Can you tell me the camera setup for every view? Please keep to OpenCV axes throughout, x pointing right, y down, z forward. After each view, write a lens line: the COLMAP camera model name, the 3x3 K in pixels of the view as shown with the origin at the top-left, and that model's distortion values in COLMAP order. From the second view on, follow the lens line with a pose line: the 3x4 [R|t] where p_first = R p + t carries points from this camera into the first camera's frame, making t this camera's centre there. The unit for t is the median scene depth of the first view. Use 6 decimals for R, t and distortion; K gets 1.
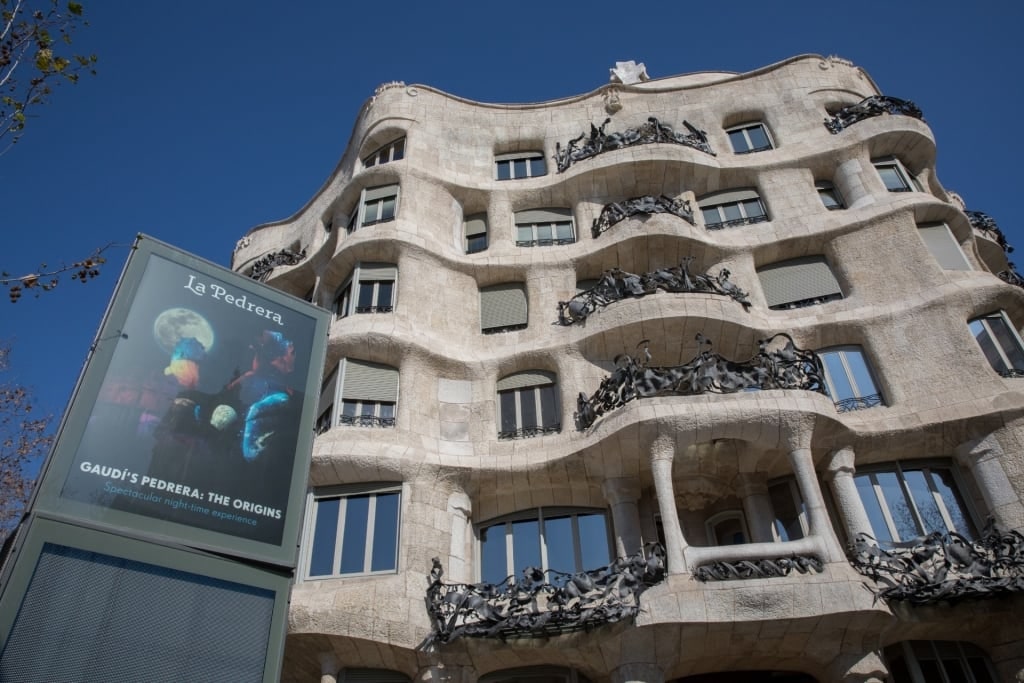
lens RADIAL K [[704.9, 0, 512.0], [0, 704.9, 341.5], [0, 0, 1]] dist [-0.080395, 0.002543]
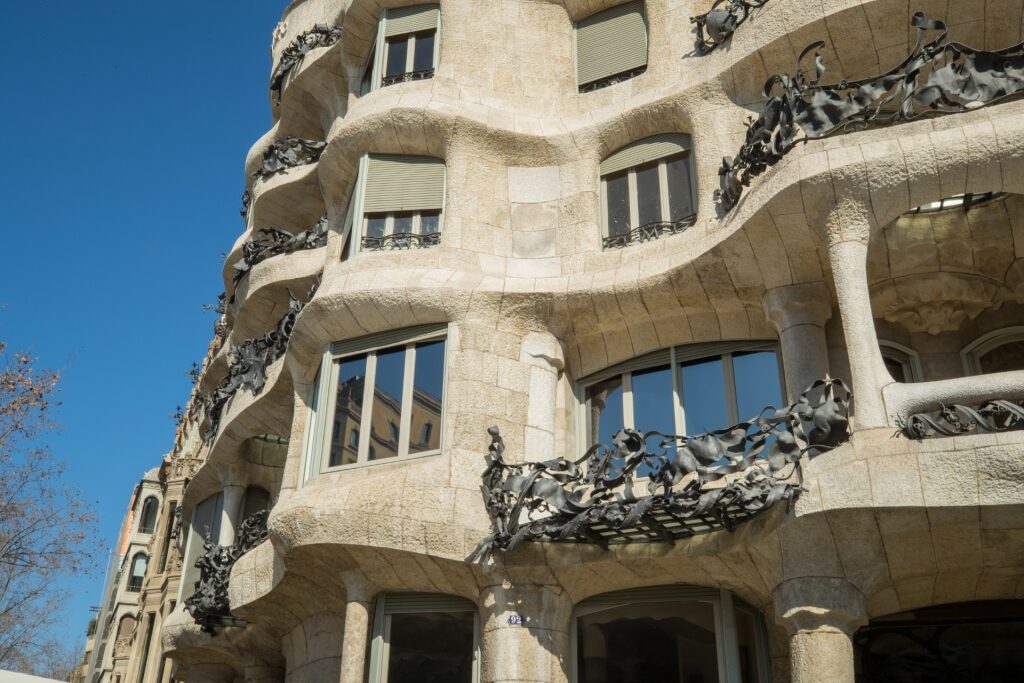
lens RADIAL K [[975.1, 0, 512.0], [0, 975.1, 341.5], [0, 0, 1]] dist [0.034305, 0.026444]
pose [[0.957271, -0.080604, -0.277733, 0.157913], [0.125048, 0.981319, 0.146208, 0.090603], [0.260759, -0.174691, 0.949467, 0.134500]]
